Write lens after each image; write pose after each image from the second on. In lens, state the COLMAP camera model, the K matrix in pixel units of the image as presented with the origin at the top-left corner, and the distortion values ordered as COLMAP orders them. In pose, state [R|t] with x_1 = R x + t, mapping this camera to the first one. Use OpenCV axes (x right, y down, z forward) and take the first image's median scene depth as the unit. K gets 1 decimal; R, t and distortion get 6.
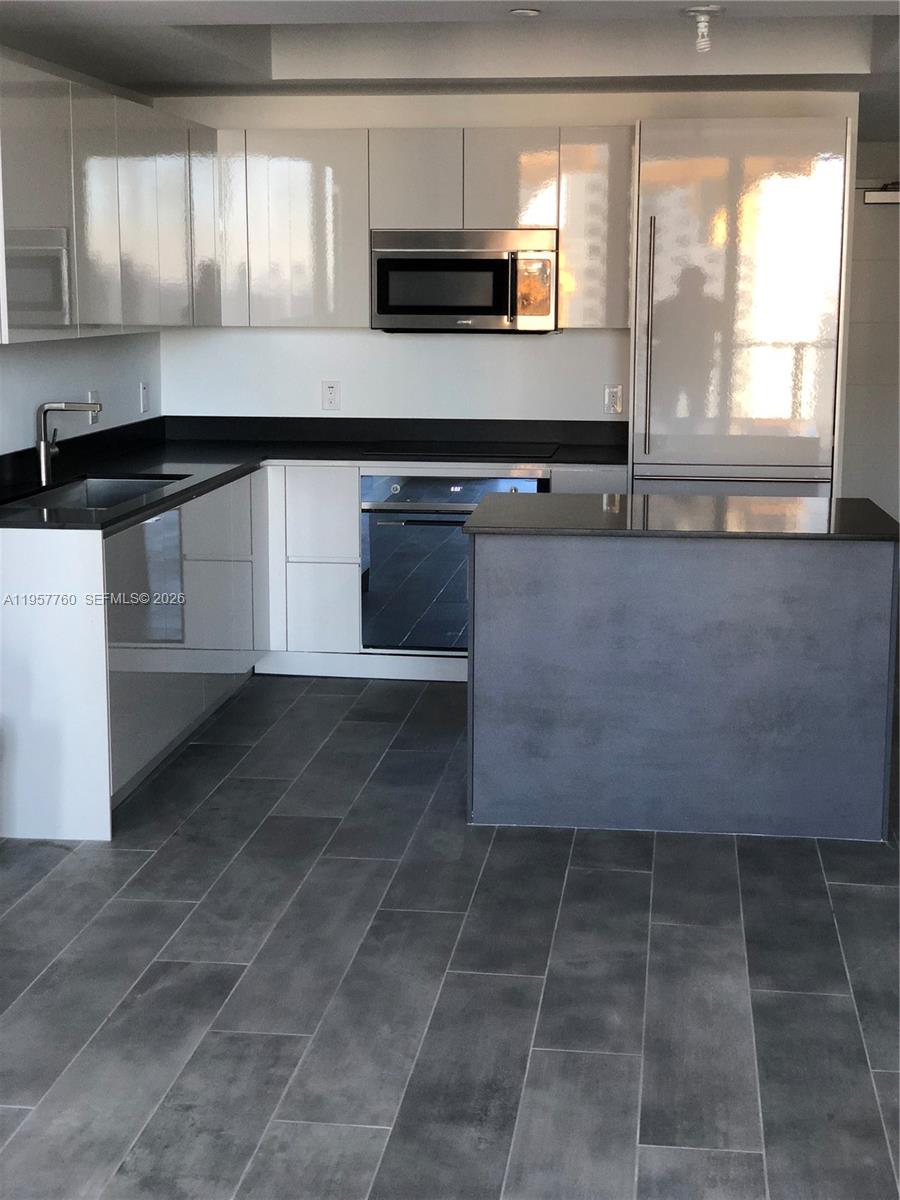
lens RADIAL K [[1813.2, 0, 450.0], [0, 1813.2, 600.0], [0, 0, 1]] dist [0.152723, -0.734279]
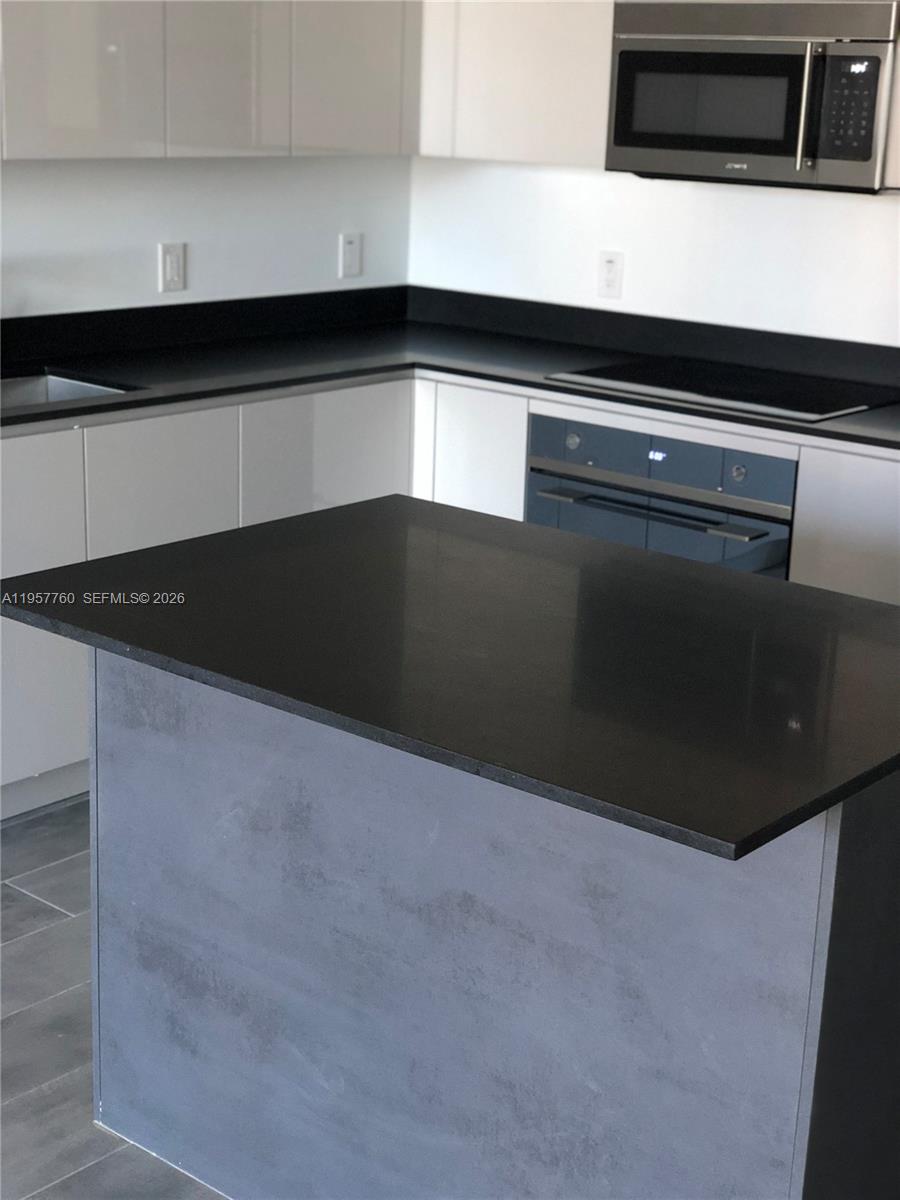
lens RADIAL K [[1790.9, 0, 449.4], [0, 1790.9, 667.4], [0, 0, 1]] dist [0.045830, -0.495872]
pose [[0.829574, 0.196045, -0.522851, 0.258374], [-0.128398, 0.978224, 0.163068, -0.078868], [0.543434, -0.068145, 0.836682, 0.471002]]
